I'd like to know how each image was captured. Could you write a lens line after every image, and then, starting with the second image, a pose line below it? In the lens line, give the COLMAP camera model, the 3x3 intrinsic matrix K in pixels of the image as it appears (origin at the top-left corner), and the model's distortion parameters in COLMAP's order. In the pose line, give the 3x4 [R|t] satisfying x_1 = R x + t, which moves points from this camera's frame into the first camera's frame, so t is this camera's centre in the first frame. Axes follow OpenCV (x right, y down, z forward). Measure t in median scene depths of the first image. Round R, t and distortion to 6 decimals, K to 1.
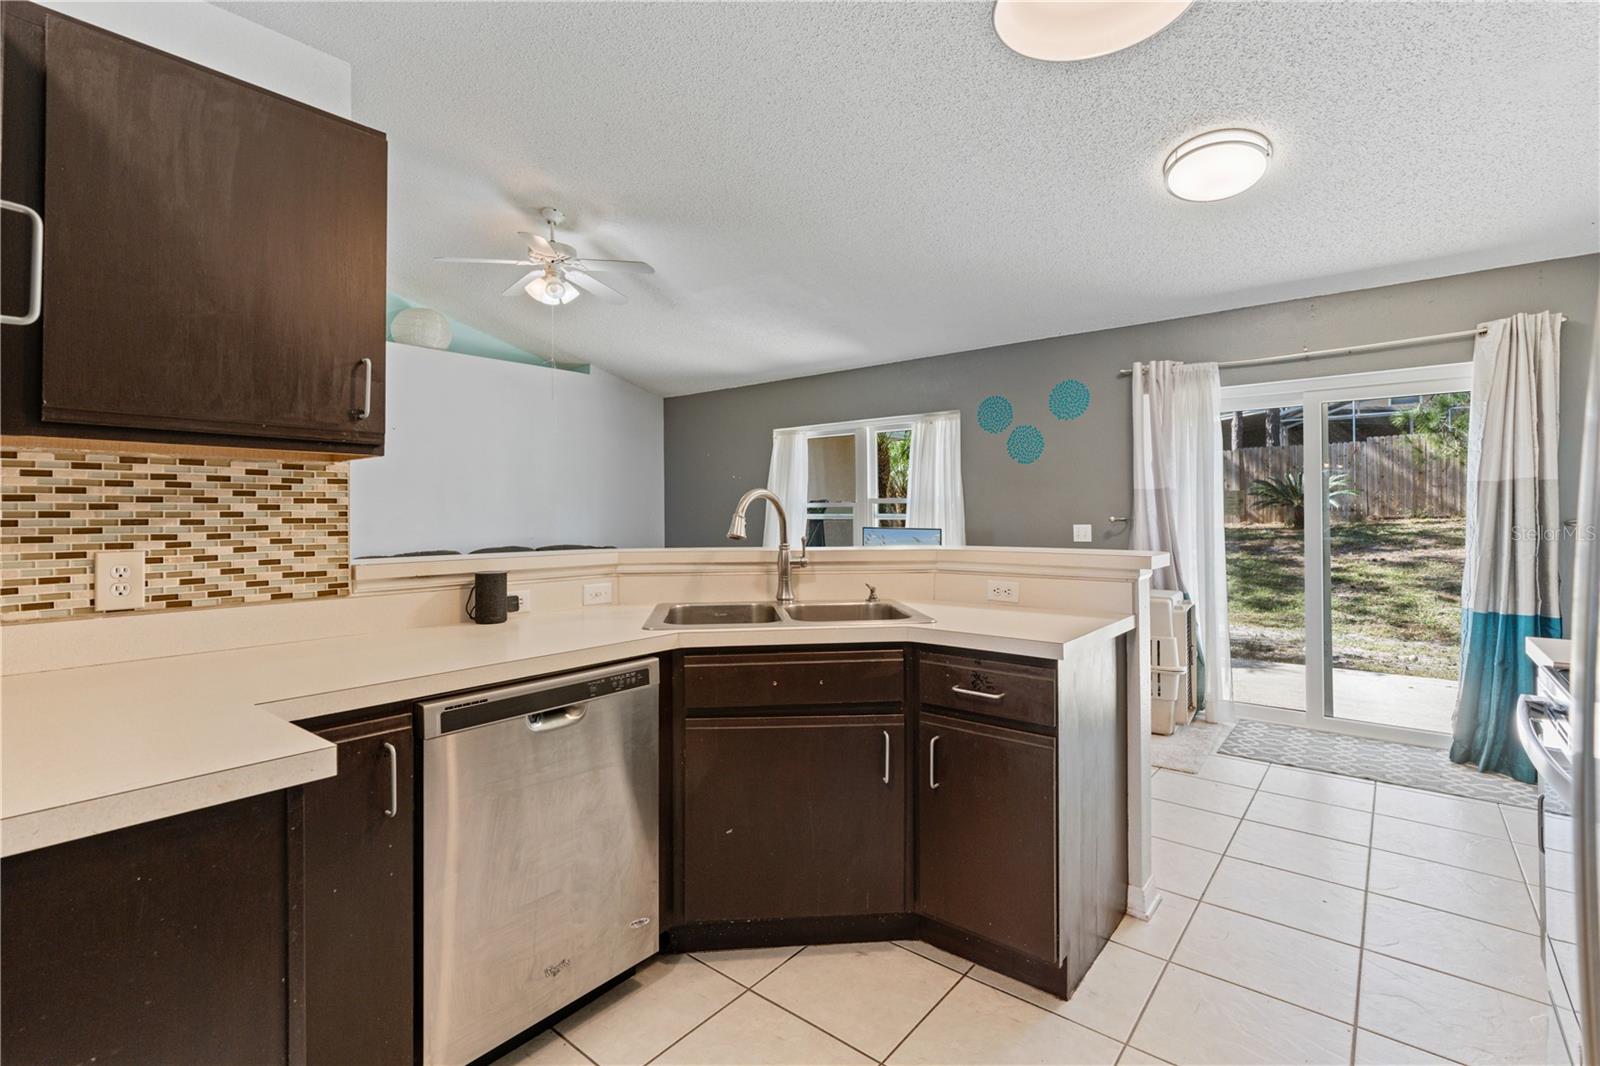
lens RADIAL K [[726.1, 0, 796.7], [0, 726.1, 510.1], [0, 0, 1]] dist [-0.001119, 0.001289]
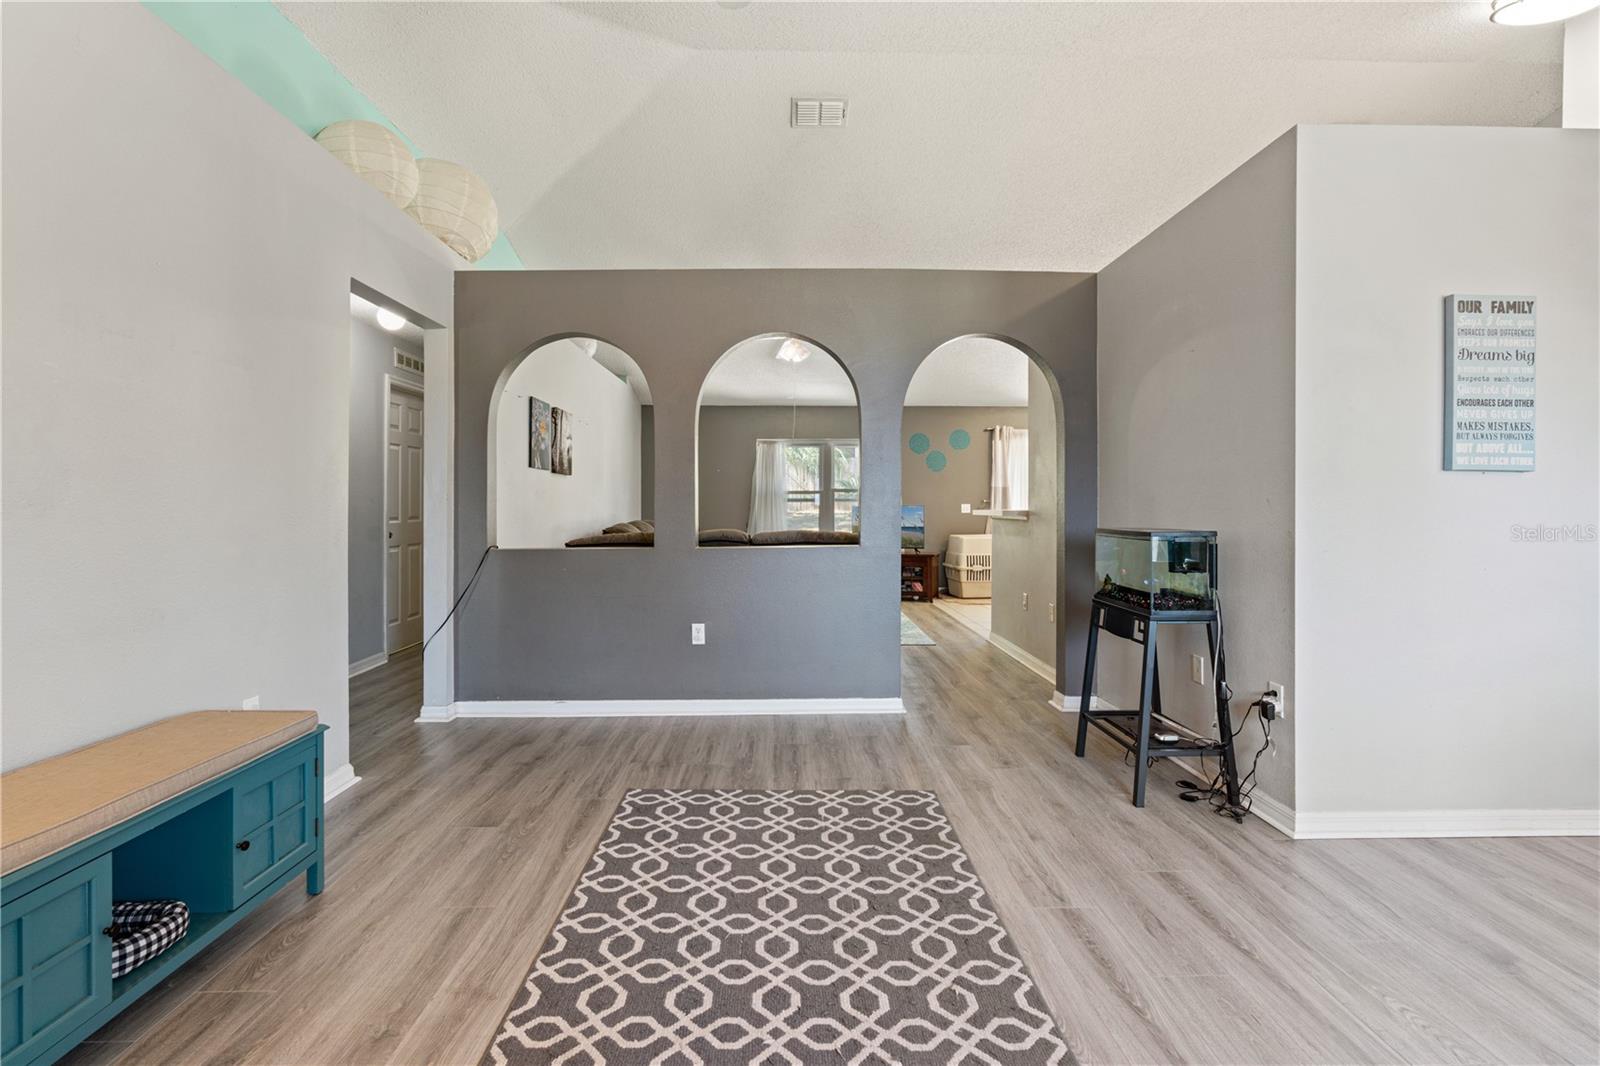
lens RADIAL K [[722.7, 0, 795.4], [0, 722.7, 510.3], [0, 0, 1]] dist [-0.009713, 0.001346]
pose [[0.760564, 0.000313, 0.649263, -2.461413], [-0.006878, 0.999948, 0.007576, 0.047367], [-0.649227, -0.010228, 0.760526, -0.353871]]
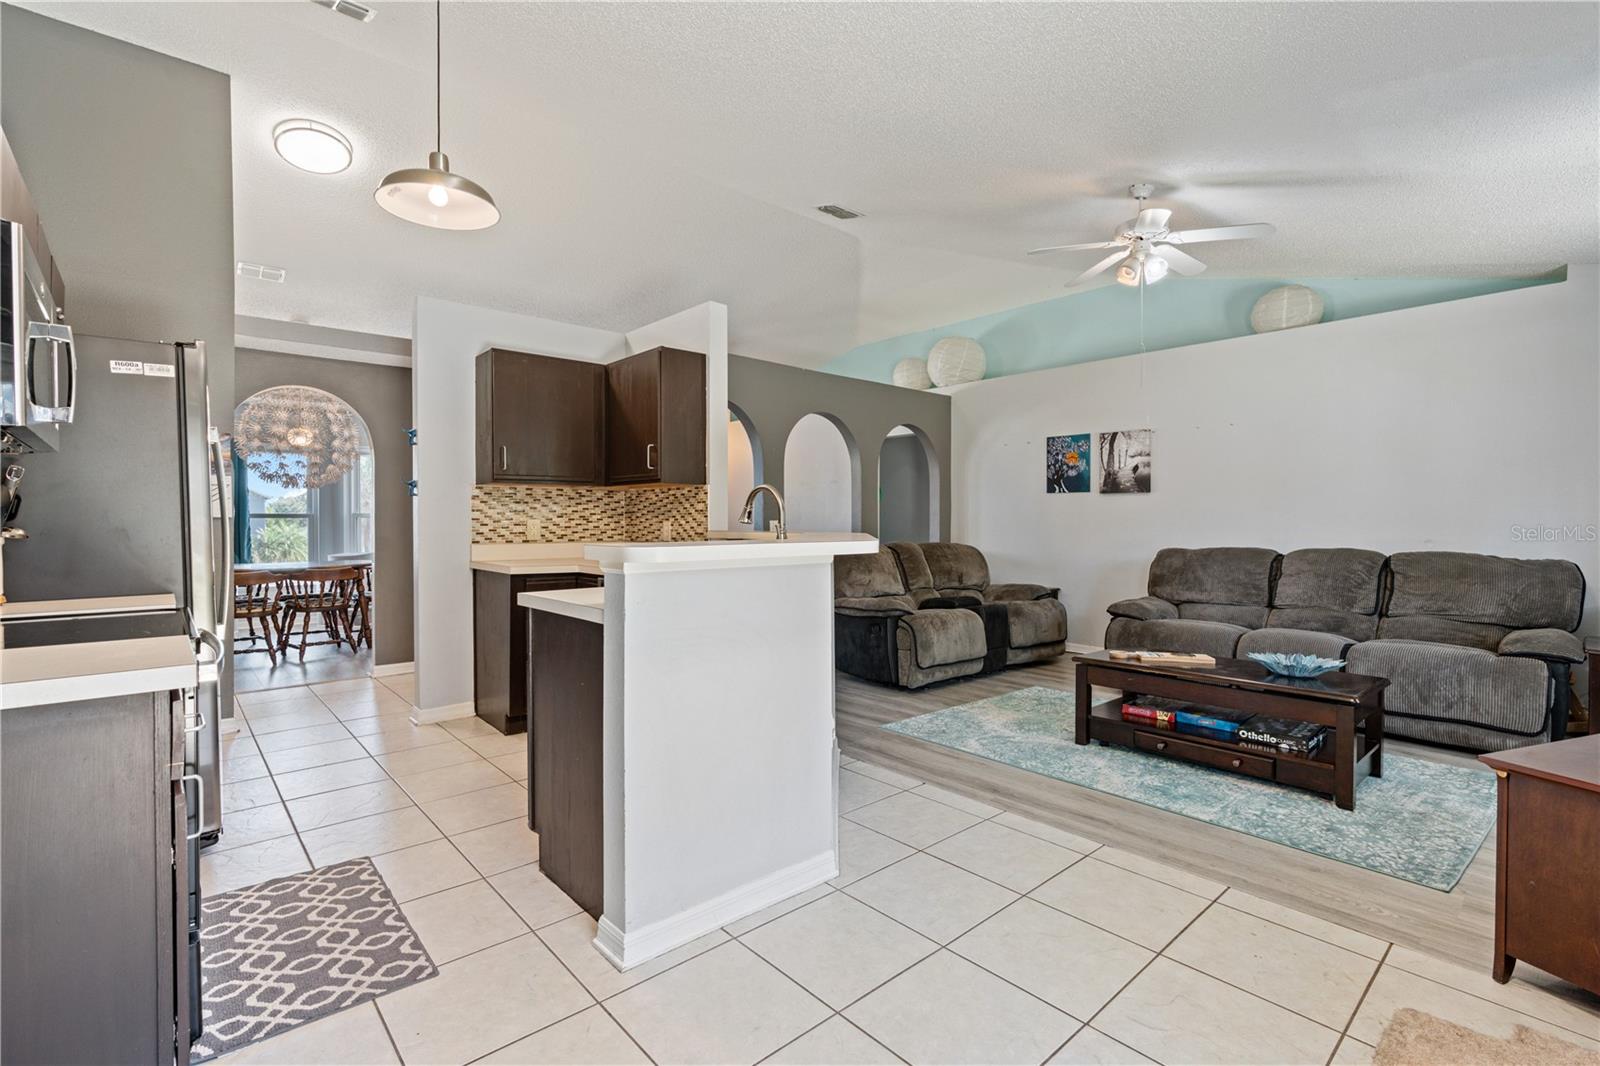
lens RADIAL K [[734.3, 0, 798.2], [0, 734.3, 529.0], [0, 0, 1]] dist [-0.000421, 0.000716]
pose [[-0.151110, 0.015453, -0.988396, 1.237181], [0.005134, 0.999877, 0.014848, 0.030667], [0.988504, -0.002831, -0.151170, 1.281248]]
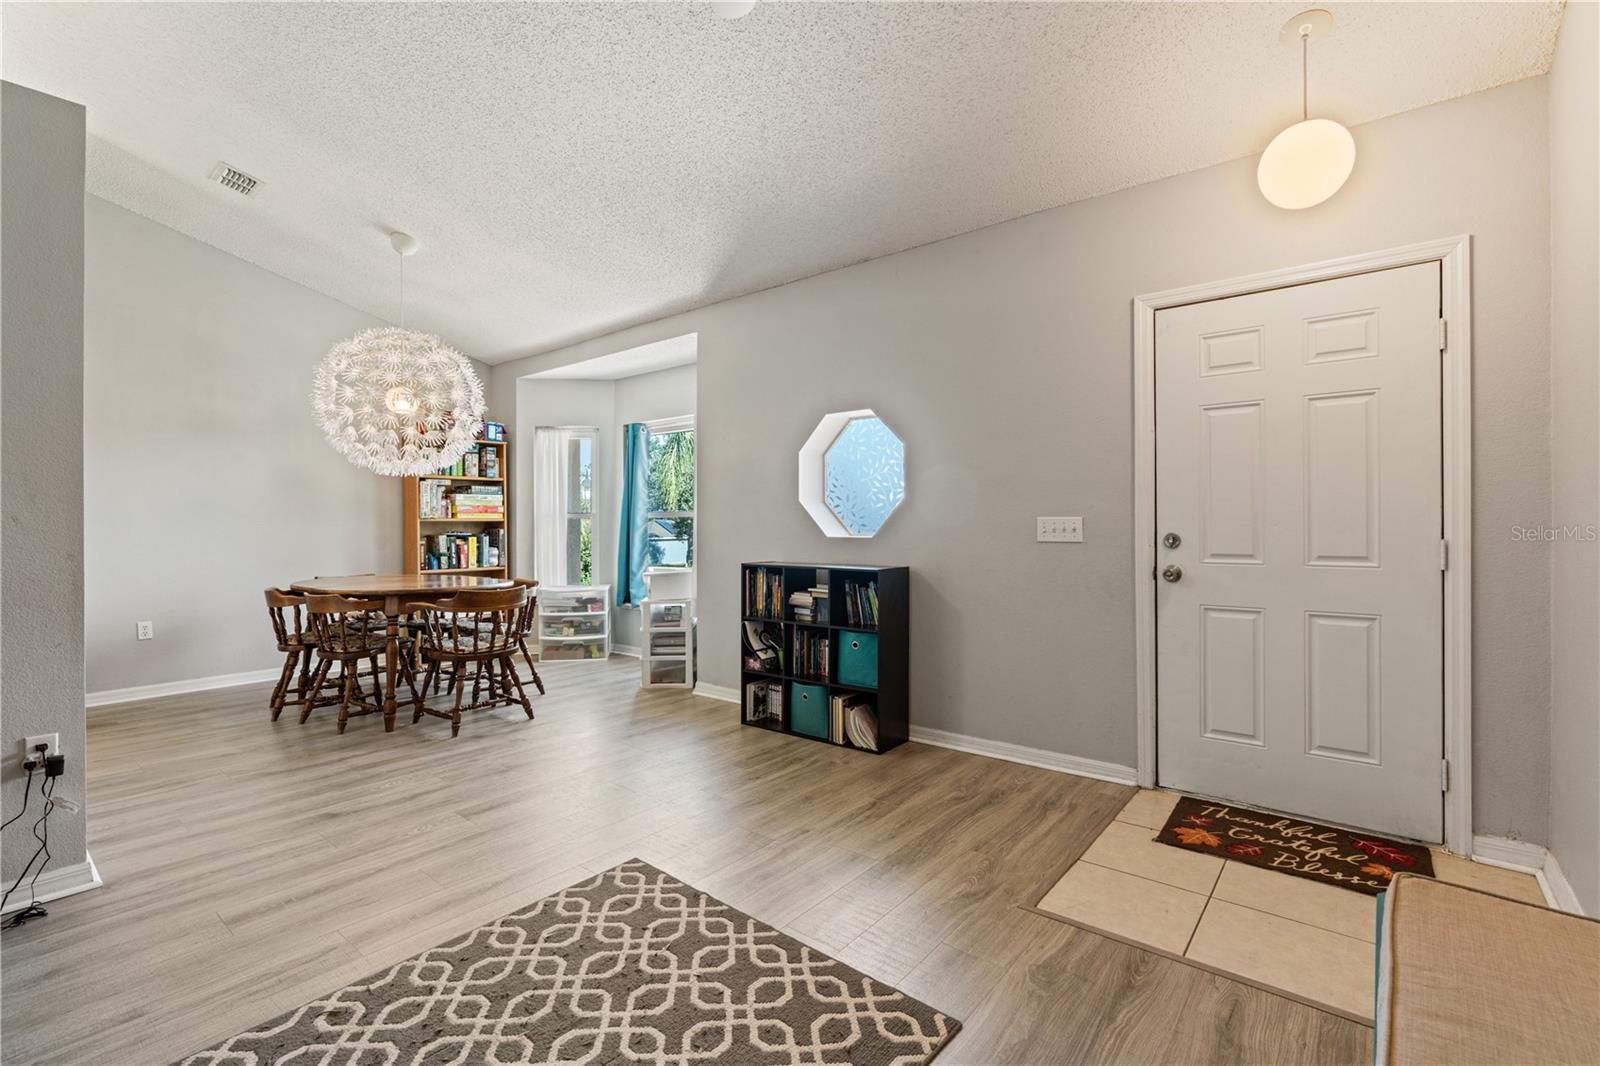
lens RADIAL K [[715.8, 0, 796.0], [0, 715.8, 537.9], [0, 0, 1]] dist [-0.005897, 0.000340]
pose [[-0.999961, 0.008521, 0.002151, -2.173790], [0.008551, 0.999867, 0.013915, 0.055637], [-0.002032, 0.013932, -0.999901, 0.893054]]
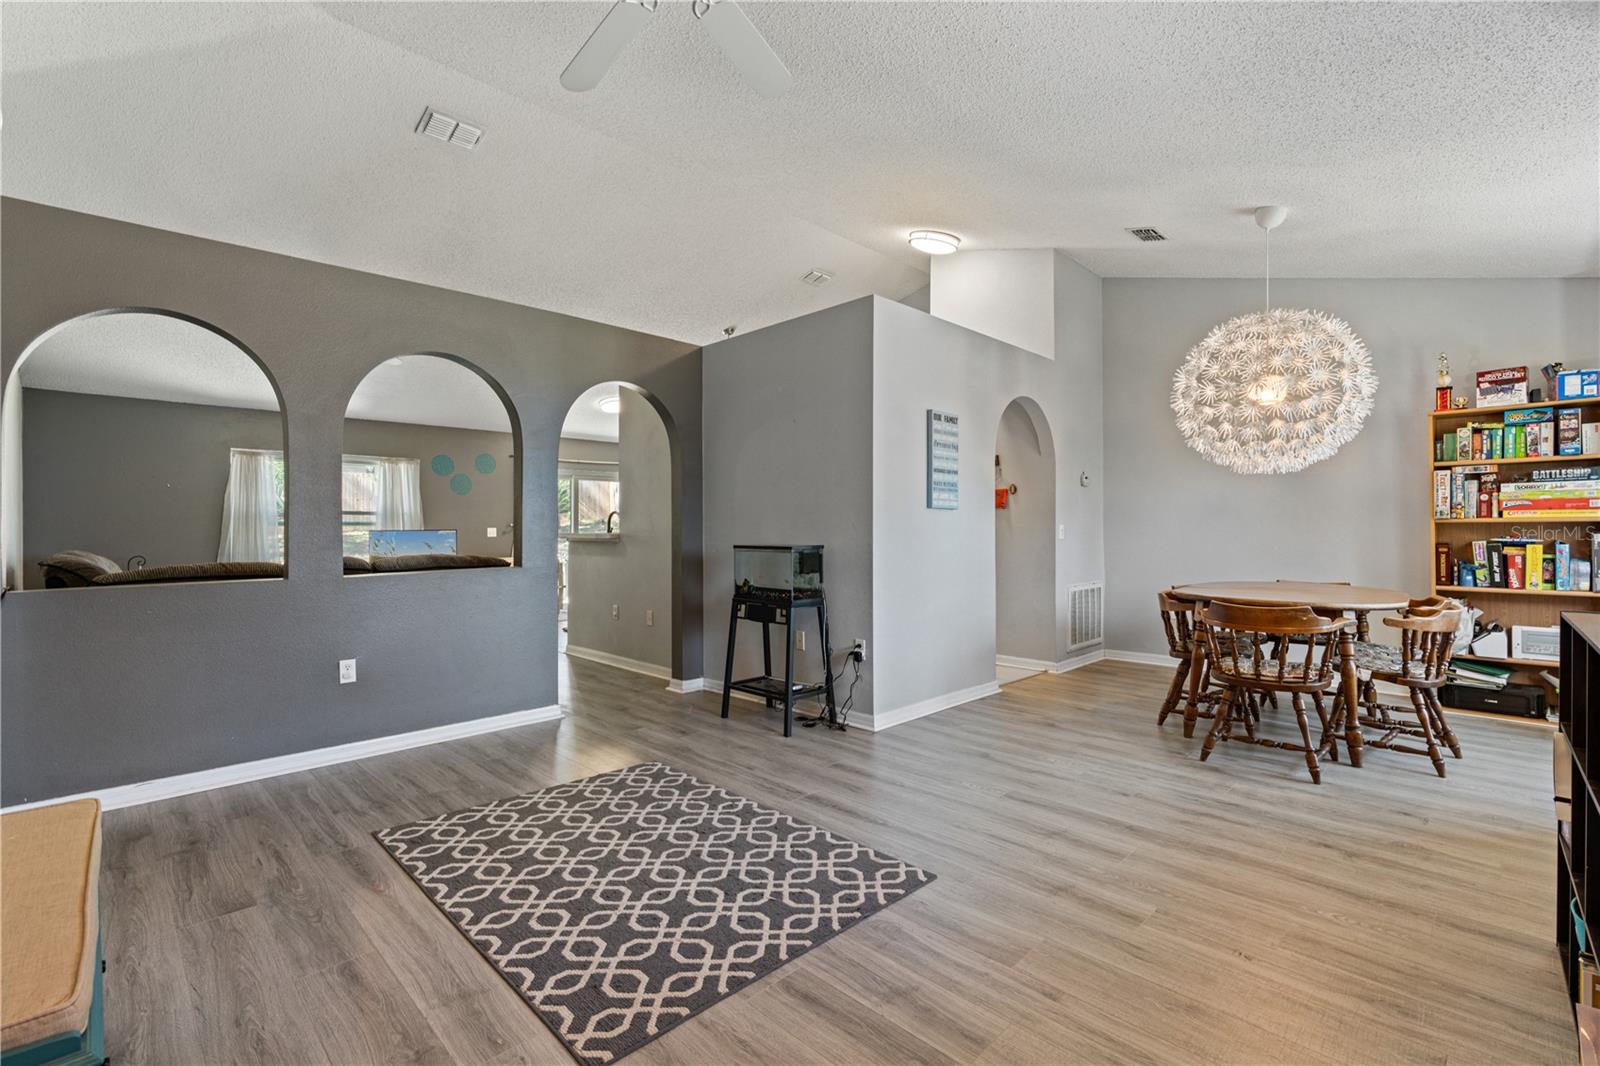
lens RADIAL K [[715.8, 0, 796.0], [0, 715.8, 537.9], [0, 0, 1]] dist [-0.005897, 0.000340]
pose [[0.103379, -0.007902, 0.994611, -2.931444], [-0.003158, 0.999961, 0.008272, 0.053416], [-0.994637, -0.003996, 0.103350, -0.027680]]
